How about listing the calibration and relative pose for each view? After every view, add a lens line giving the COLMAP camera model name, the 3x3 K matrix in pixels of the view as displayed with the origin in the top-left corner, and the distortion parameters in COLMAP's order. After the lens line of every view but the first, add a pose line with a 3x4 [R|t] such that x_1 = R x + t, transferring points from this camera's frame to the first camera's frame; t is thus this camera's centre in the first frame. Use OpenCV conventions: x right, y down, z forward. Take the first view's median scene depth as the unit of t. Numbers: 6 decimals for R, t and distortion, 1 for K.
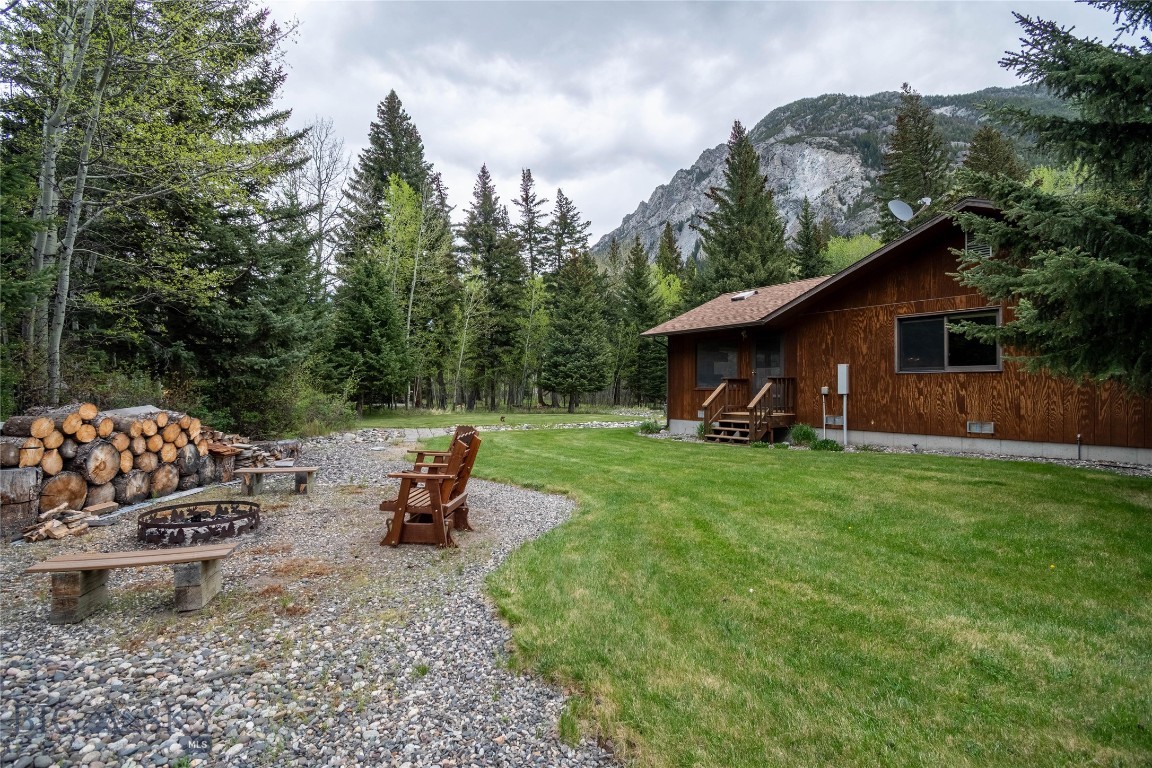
lens RADIAL K [[516.3, 0, 575.8], [0, 516.3, 388.0], [0, 0, 1]] dist [-0.000056, -0.000007]
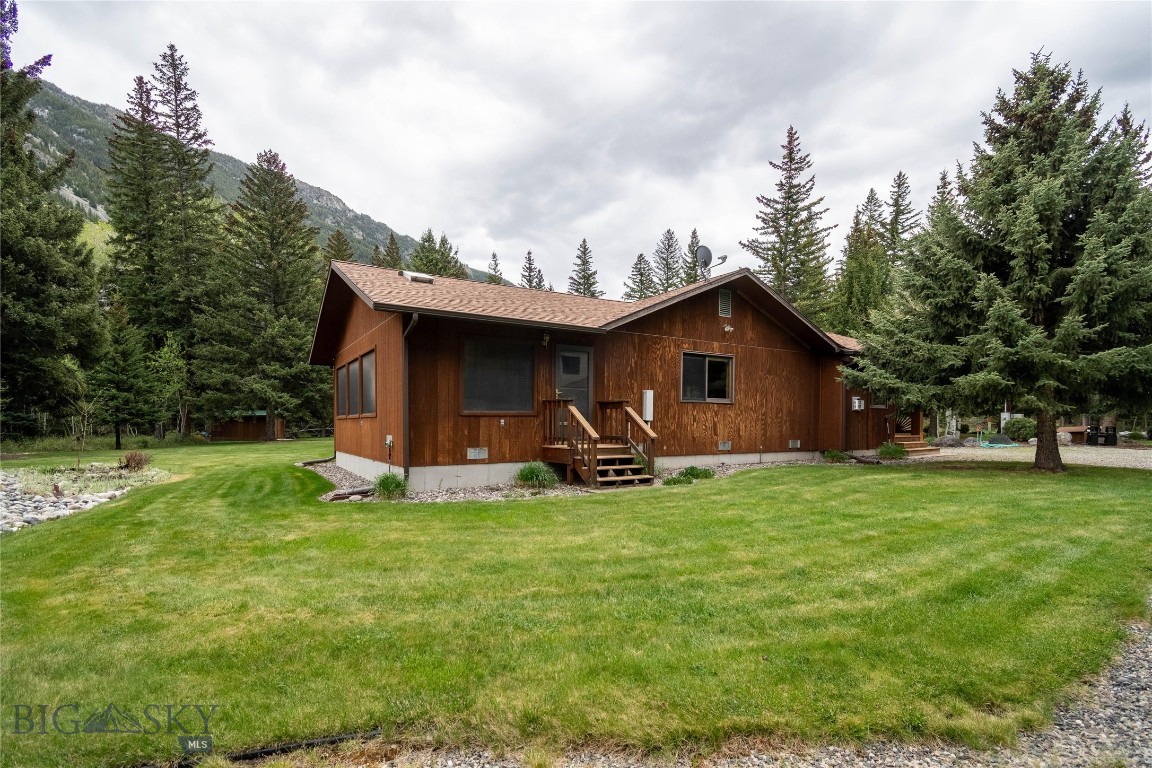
lens RADIAL K [[516.3, 0, 585.9], [0, 516.3, 424.0], [0, 0, 1]] dist [-0.000056, -0.000007]
pose [[0.121913, 0.000361, 0.992541, -0.484222], [-0.003070, 0.999995, 0.000014, 0.018935], [-0.992536, -0.003049, 0.121914, 1.034040]]
